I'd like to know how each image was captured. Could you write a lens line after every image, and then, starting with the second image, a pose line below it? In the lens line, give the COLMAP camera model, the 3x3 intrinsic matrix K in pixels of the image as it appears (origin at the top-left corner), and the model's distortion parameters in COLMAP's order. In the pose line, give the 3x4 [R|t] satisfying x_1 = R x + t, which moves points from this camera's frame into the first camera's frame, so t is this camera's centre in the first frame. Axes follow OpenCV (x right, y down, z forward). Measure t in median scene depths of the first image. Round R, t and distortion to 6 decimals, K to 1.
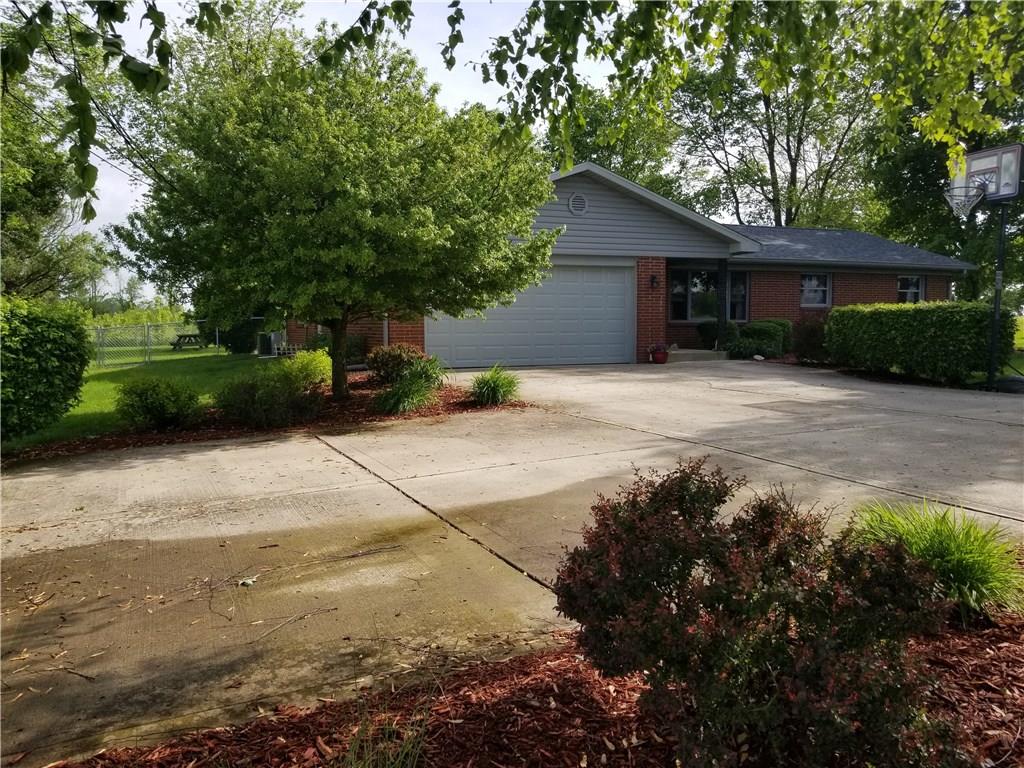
lens RADIAL K [[815.8, 0, 514.1], [0, 815.8, 376.8], [0, 0, 1]] dist [0.005440, -0.031135]
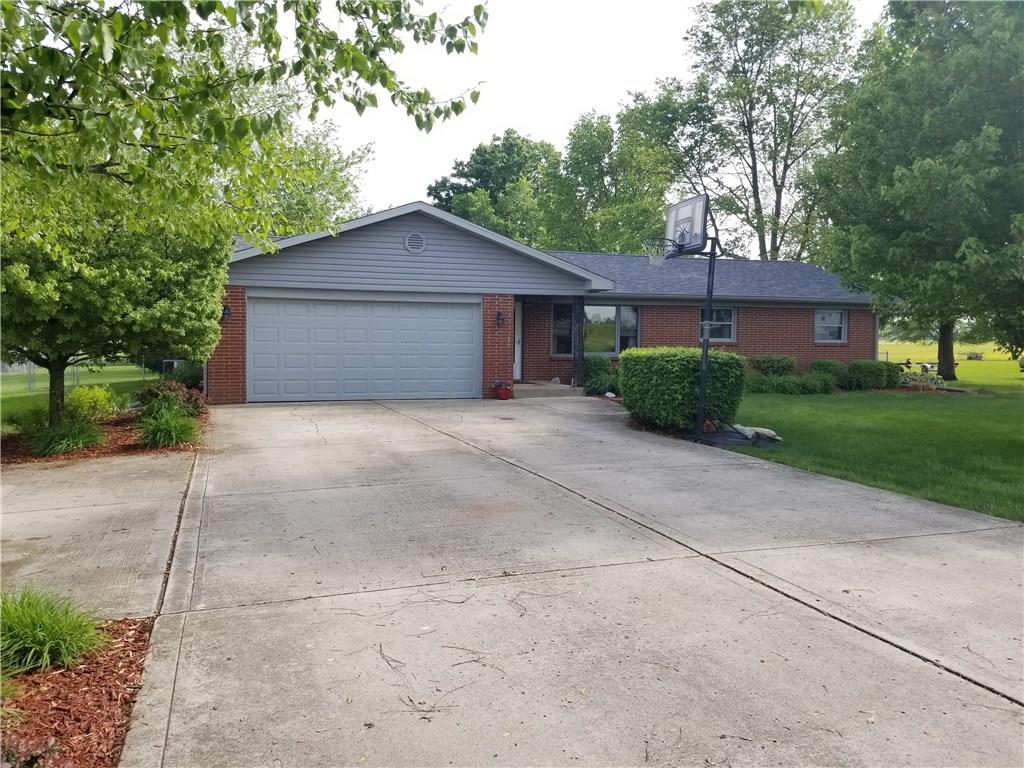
lens RADIAL K [[815.8, 0, 514.8], [0, 815.8, 380.6], [0, 0, 1]] dist [0.005440, -0.031135]
pose [[0.995869, 0.017521, -0.089090, 0.277960], [-0.019185, 0.999656, -0.017858, -0.021705], [0.088746, 0.019494, 0.995863, -0.001208]]
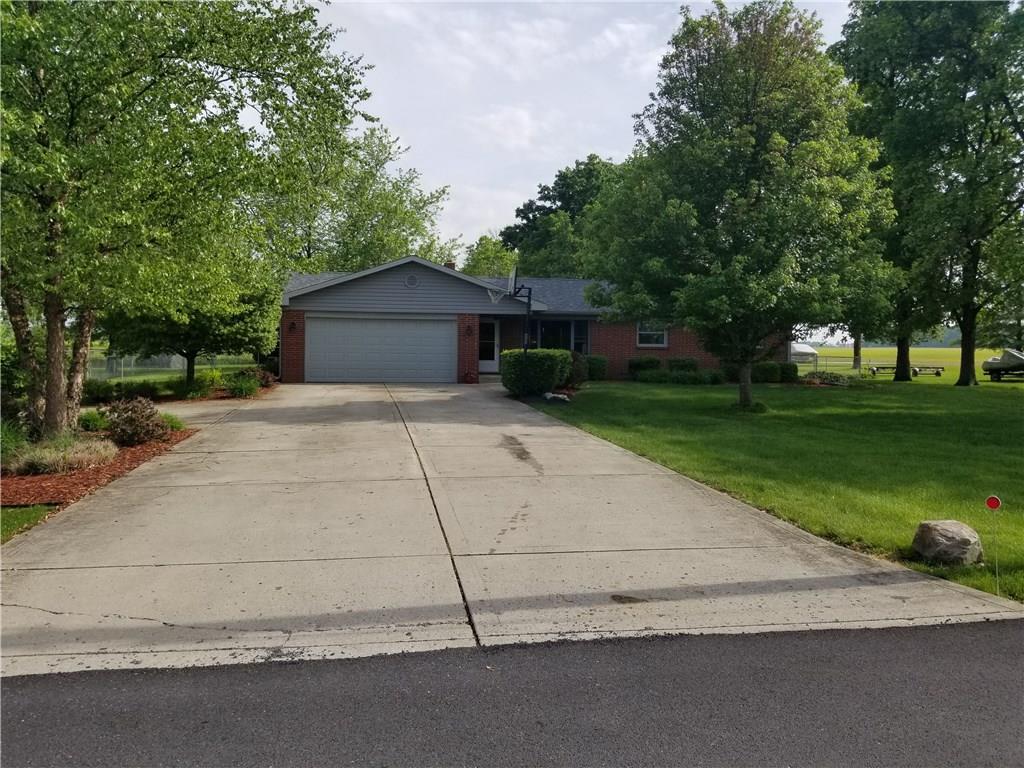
lens RADIAL K [[815.8, 0, 510.3], [0, 815.8, 388.7], [0, 0, 1]] dist [0.005440, -0.031135]
pose [[0.967182, 0.030662, -0.252229, 0.625410], [-0.034430, 0.999352, -0.010535, 0.006030], [0.251743, 0.018874, 0.967610, -0.443824]]
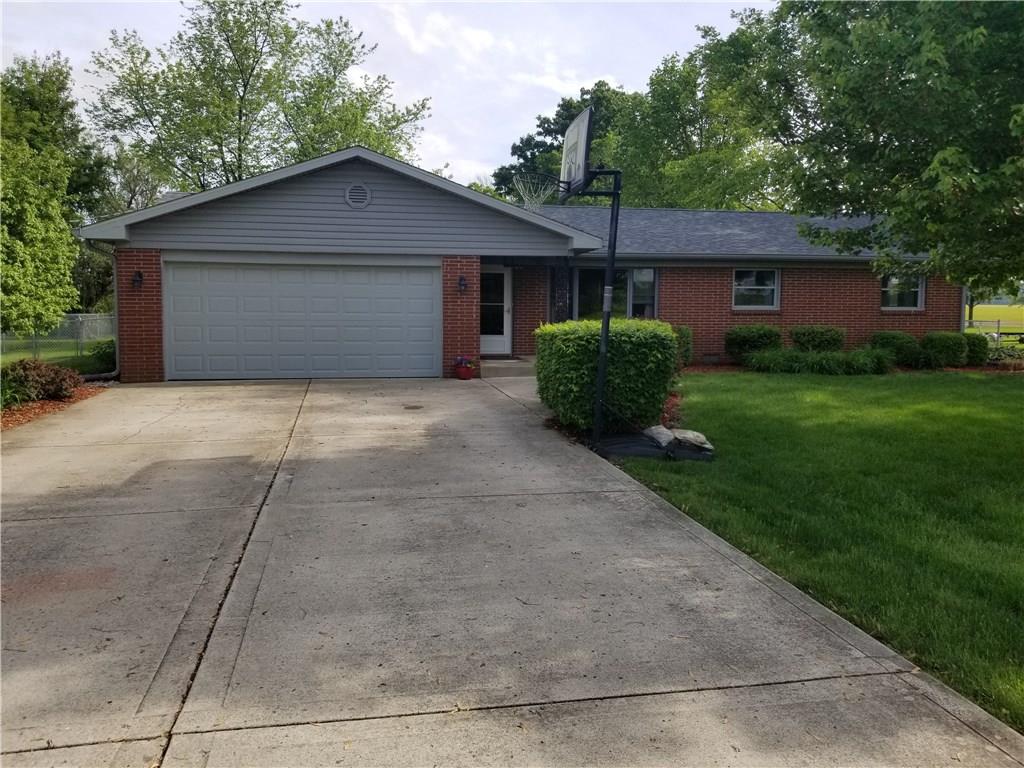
lens RADIAL K [[815.8, 0, 506.1], [0, 815.8, 384.9], [0, 0, 1]] dist [0.005440, -0.031135]
pose [[0.969716, 0.033304, -0.241953, 0.423052], [-0.026138, 0.999121, 0.032766, -0.038921], [0.242832, -0.025450, 0.969735, 0.172634]]
